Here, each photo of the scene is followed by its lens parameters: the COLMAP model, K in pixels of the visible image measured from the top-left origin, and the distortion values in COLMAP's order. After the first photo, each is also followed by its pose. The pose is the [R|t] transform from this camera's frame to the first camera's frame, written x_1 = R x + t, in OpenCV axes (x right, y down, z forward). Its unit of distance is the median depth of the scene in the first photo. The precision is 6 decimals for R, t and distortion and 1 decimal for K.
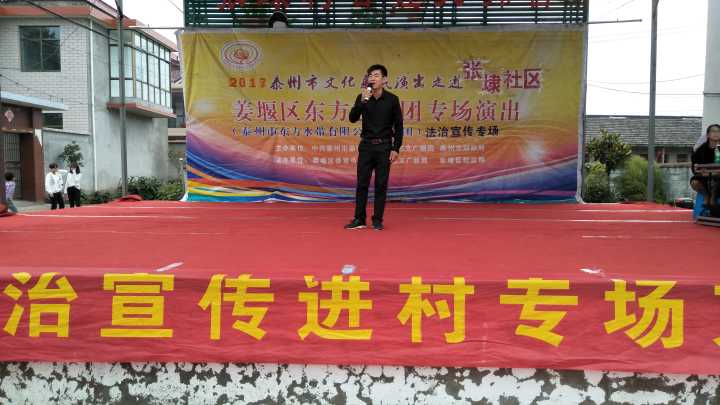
lens RADIAL K [[538.5, 0, 366.0], [0, 538.5, 204.2], [0, 0, 1]] dist [0.031630, -0.025844]
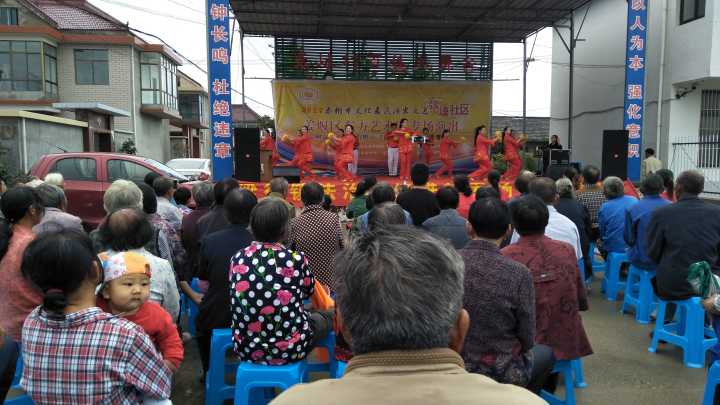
lens RADIAL K [[535.5, 0, 365.6], [0, 535.5, 205.5], [0, 0, 1]] dist [0.037489, -0.029664]
pose [[0.989471, -0.016821, 0.143750, -0.308587], [0.014203, 0.999714, 0.019217, 0.062031], [-0.144032, -0.016973, 0.989427, -0.808356]]
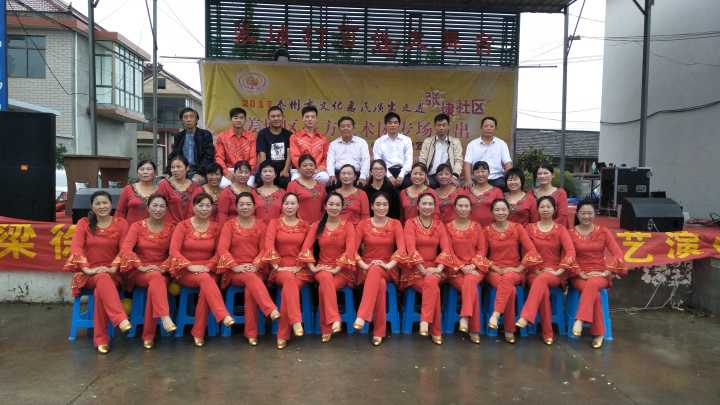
lens RADIAL K [[538.5, 0, 366.0], [0, 538.5, 204.2], [0, 0, 1]] dist [0.031630, -0.025844]
pose [[0.994303, 0.009394, 0.106175, -0.099159], [-0.008366, 0.999914, -0.010132, 0.018901], [-0.106261, 0.009186, 0.994296, -0.275762]]
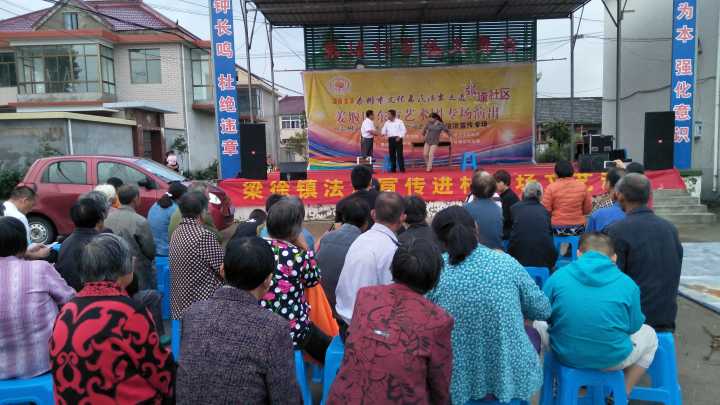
lens RADIAL K [[535.5, 0, 365.6], [0, 535.5, 205.5], [0, 0, 1]] dist [0.037489, -0.029664]
pose [[0.999389, -0.032616, 0.012544, -0.181365], [0.032105, 0.998725, 0.038965, 0.049008], [-0.013799, -0.038539, 0.999162, -0.758355]]
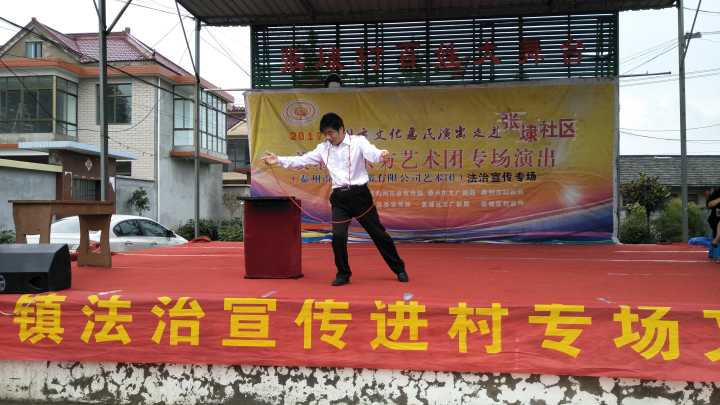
lens RADIAL K [[538.5, 0, 366.0], [0, 538.5, 204.2], [0, 0, 1]] dist [0.031630, -0.025844]
pose [[0.997056, -0.005455, -0.076478, -0.010108], [-0.000297, 0.997183, -0.075003, -0.000399], [0.076672, 0.074805, 0.994246, -0.090752]]
